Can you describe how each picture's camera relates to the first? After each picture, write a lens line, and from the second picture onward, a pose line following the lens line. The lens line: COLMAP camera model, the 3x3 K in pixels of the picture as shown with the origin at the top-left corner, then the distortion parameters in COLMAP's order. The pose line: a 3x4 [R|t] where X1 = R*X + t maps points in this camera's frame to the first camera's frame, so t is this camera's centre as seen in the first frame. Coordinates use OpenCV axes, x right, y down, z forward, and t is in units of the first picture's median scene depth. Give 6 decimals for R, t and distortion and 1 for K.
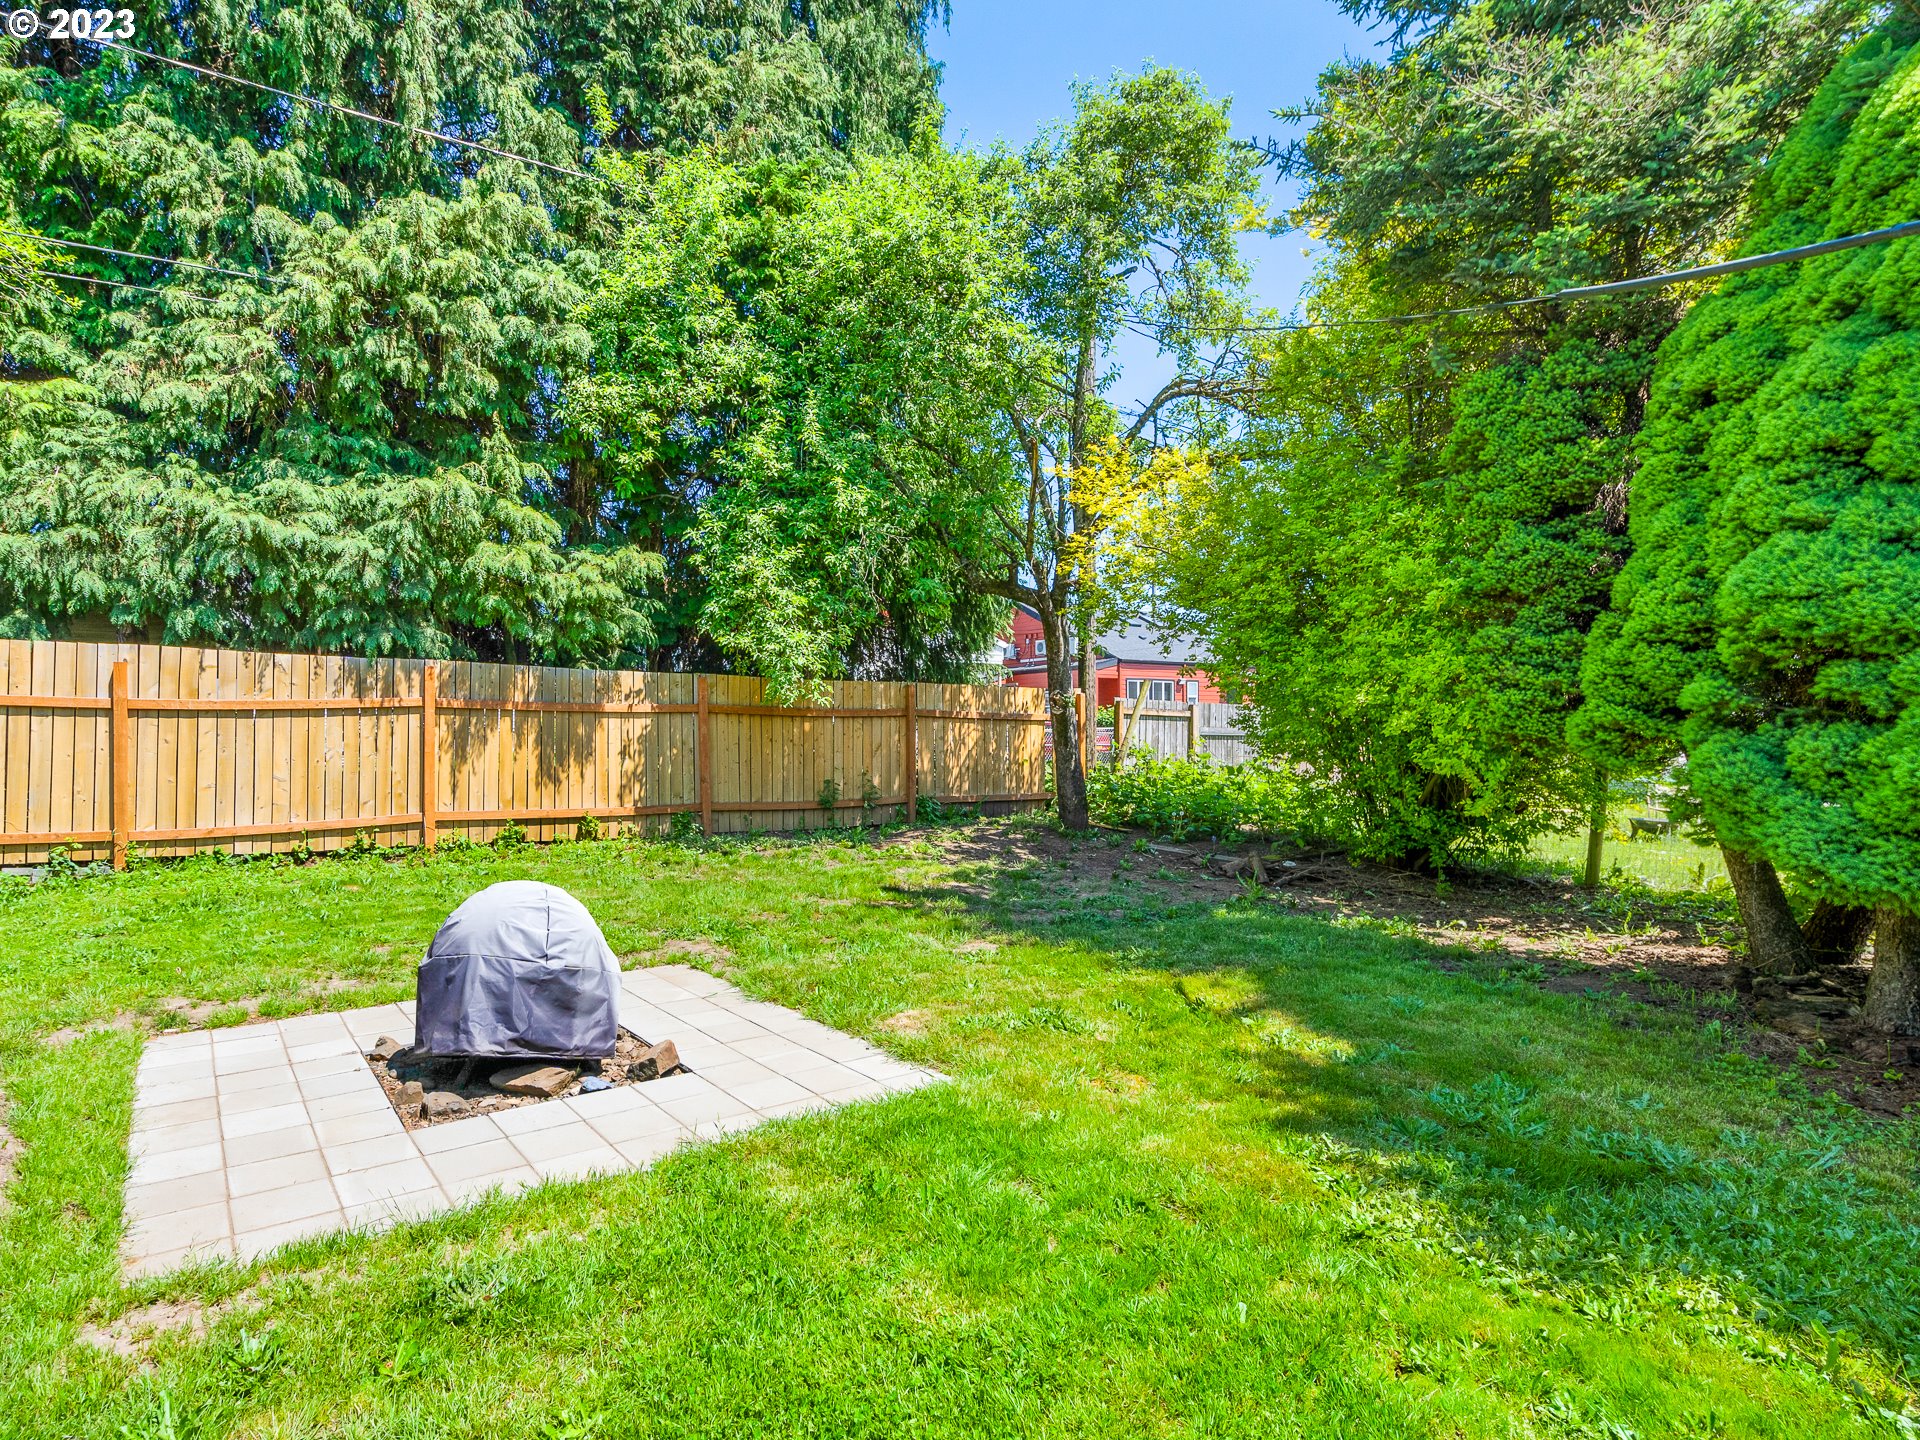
lens RADIAL K [[1064.2, 0, 958.5], [0, 1064.2, 716.2], [0, 0, 1]] dist [-0.004176, -0.002036]
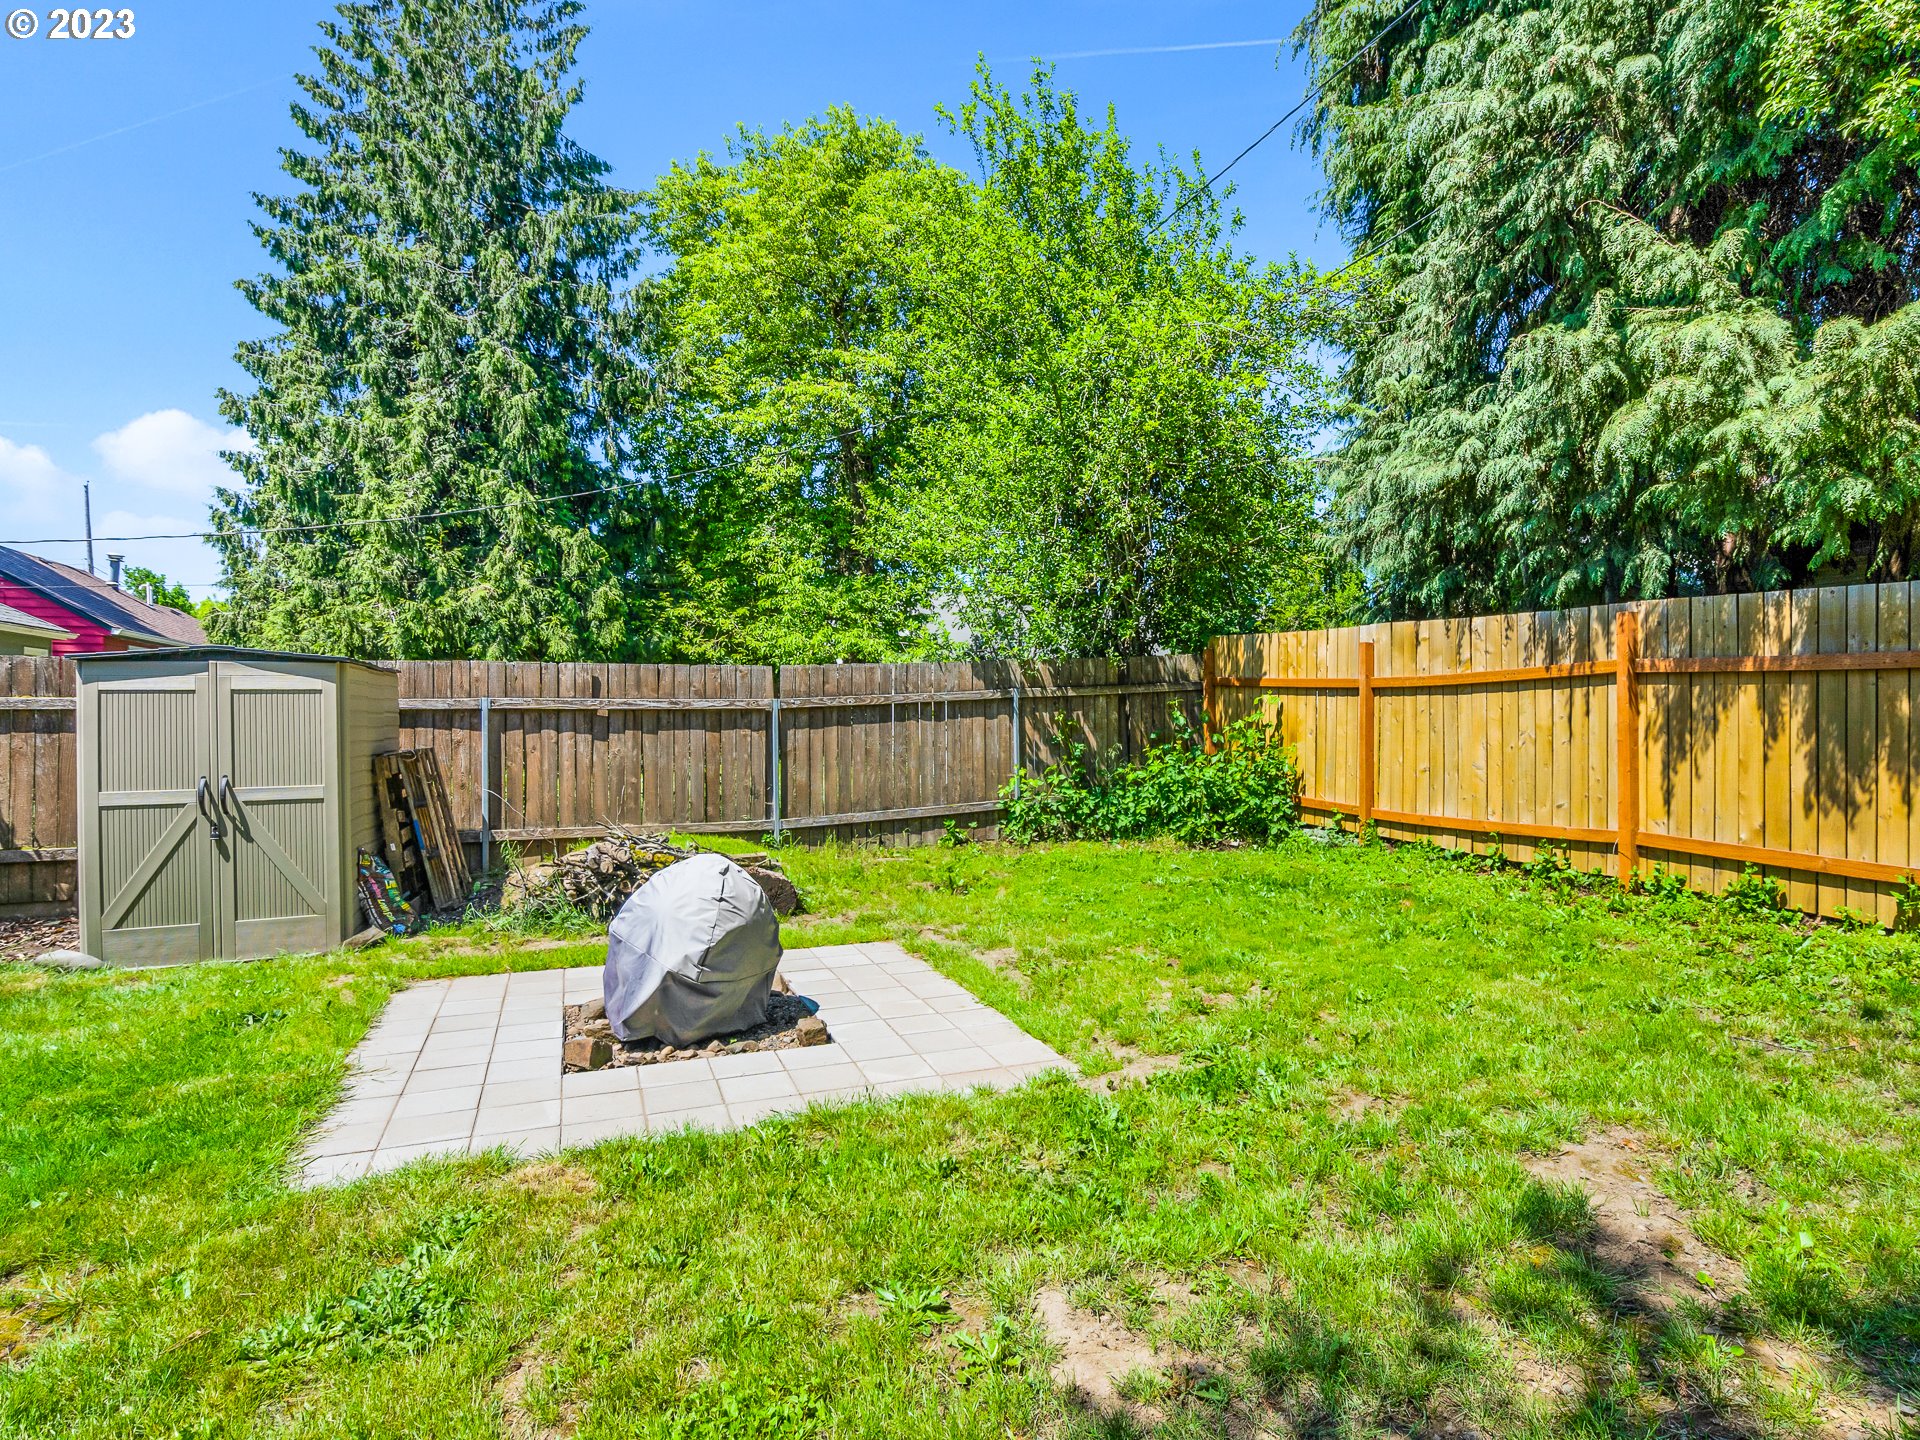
lens RADIAL K [[1064.2, 0, 955.7], [0, 1064.2, 715.7], [0, 0, 1]] dist [-0.004176, -0.002036]
pose [[-0.298871, 0.003664, -0.954286, 0.266389], [0.012587, 0.999921, -0.000103, 0.013249], [0.954210, -0.012042, -0.298894, 0.810449]]
